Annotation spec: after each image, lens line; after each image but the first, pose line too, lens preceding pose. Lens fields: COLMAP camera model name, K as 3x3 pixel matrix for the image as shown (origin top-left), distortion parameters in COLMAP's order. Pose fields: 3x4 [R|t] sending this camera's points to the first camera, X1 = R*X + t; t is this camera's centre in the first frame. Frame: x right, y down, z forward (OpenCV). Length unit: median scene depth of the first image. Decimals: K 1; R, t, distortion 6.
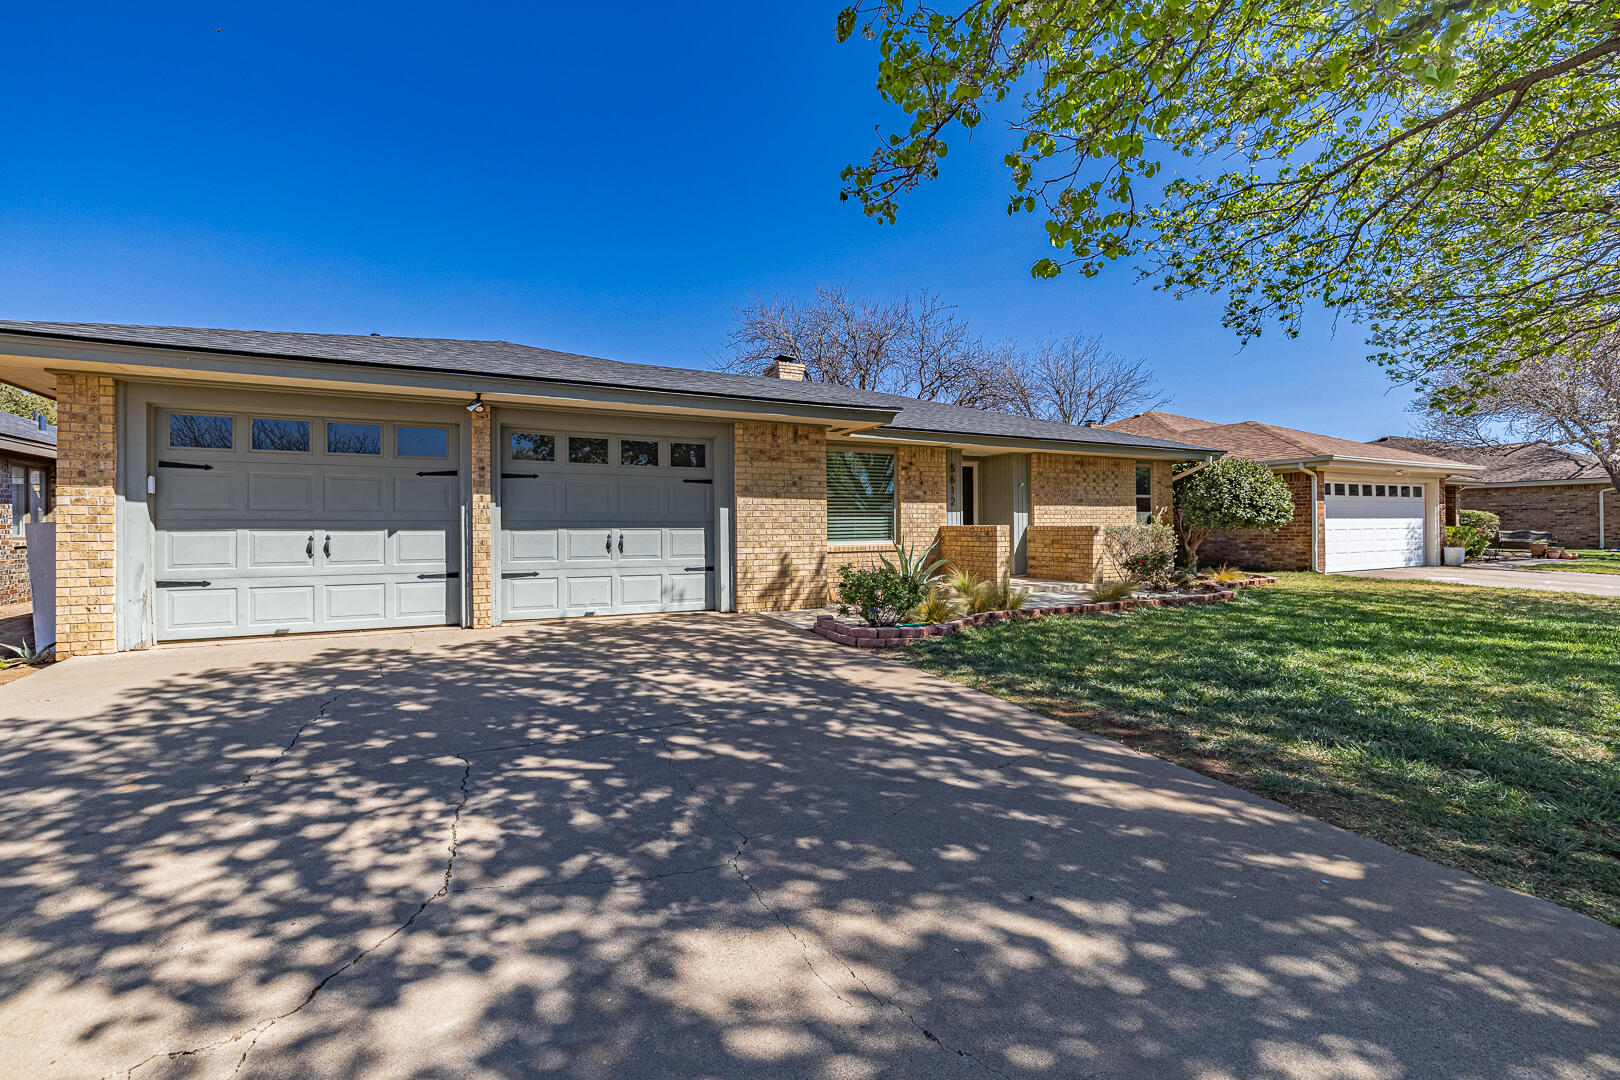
lens RADIAL K [[678.7, 0, 793.1], [0, 678.7, 526.0], [0, 0, 1]] dist [-0.001567, 0.000231]
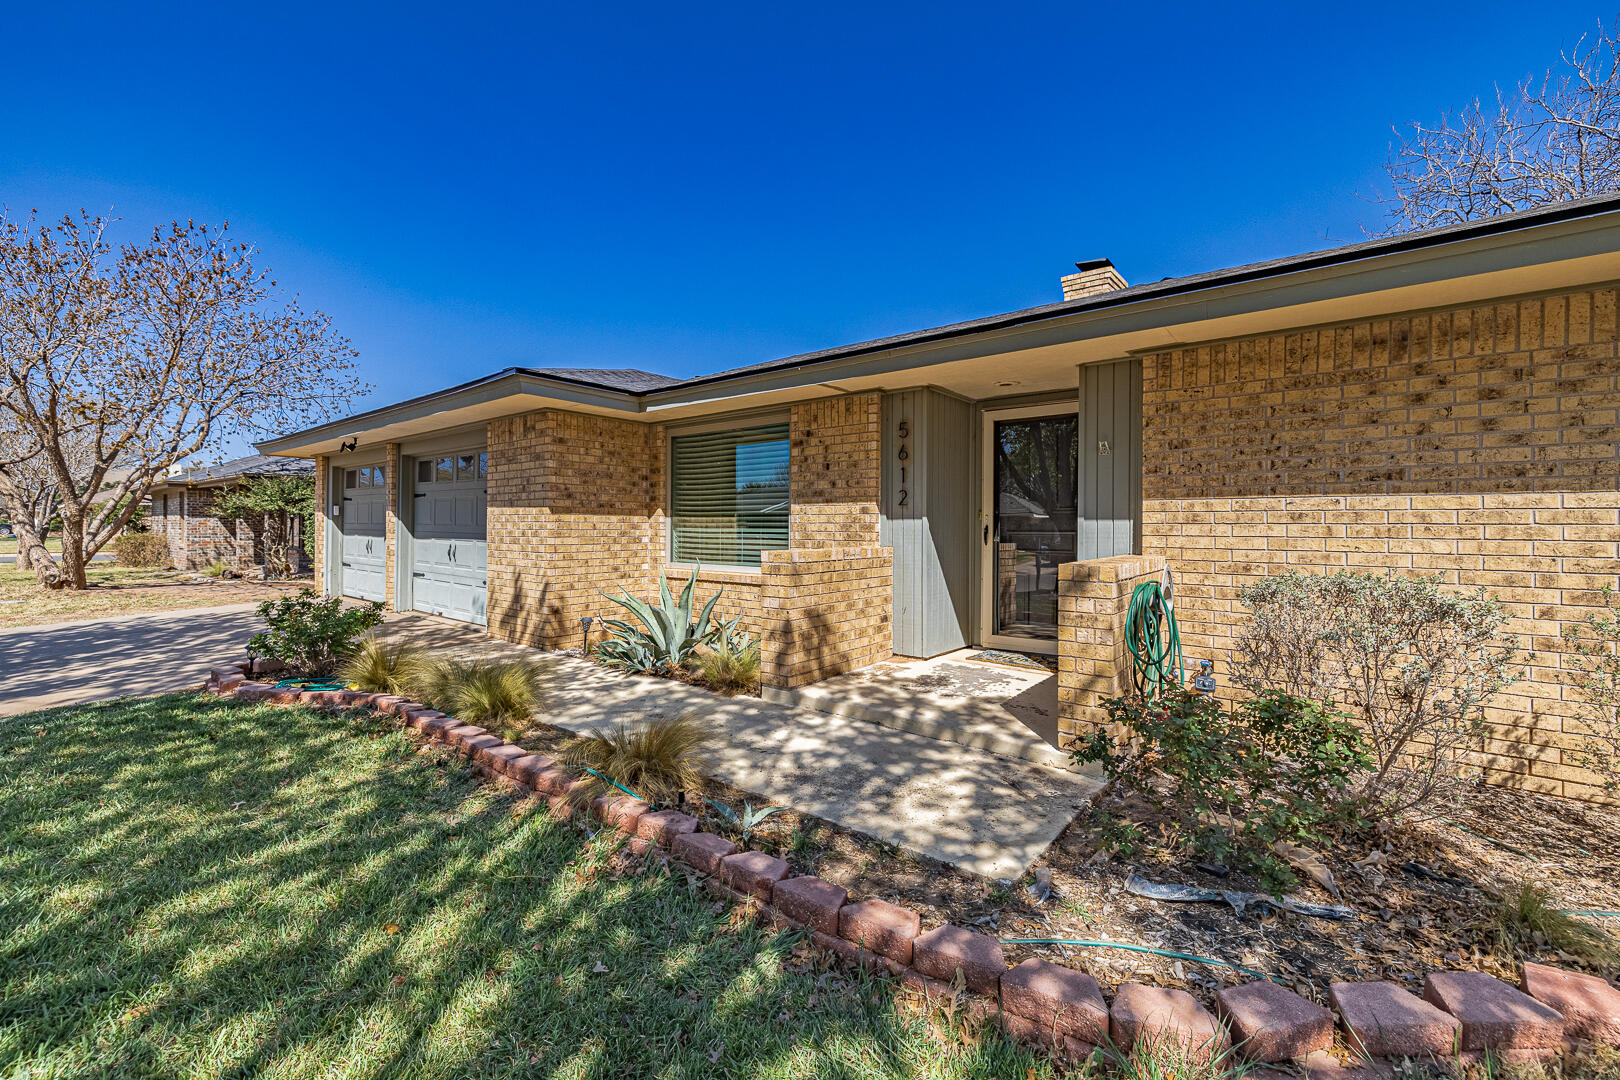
lens RADIAL K [[678.7, 0, 793.1], [0, 678.7, 526.0], [0, 0, 1]] dist [-0.001567, 0.000231]
pose [[0.394255, 0.008452, -0.918962, 0.687309], [-0.004557, 0.999963, 0.007242, -0.020023], [0.918990, 0.001333, 0.394279, 0.773029]]
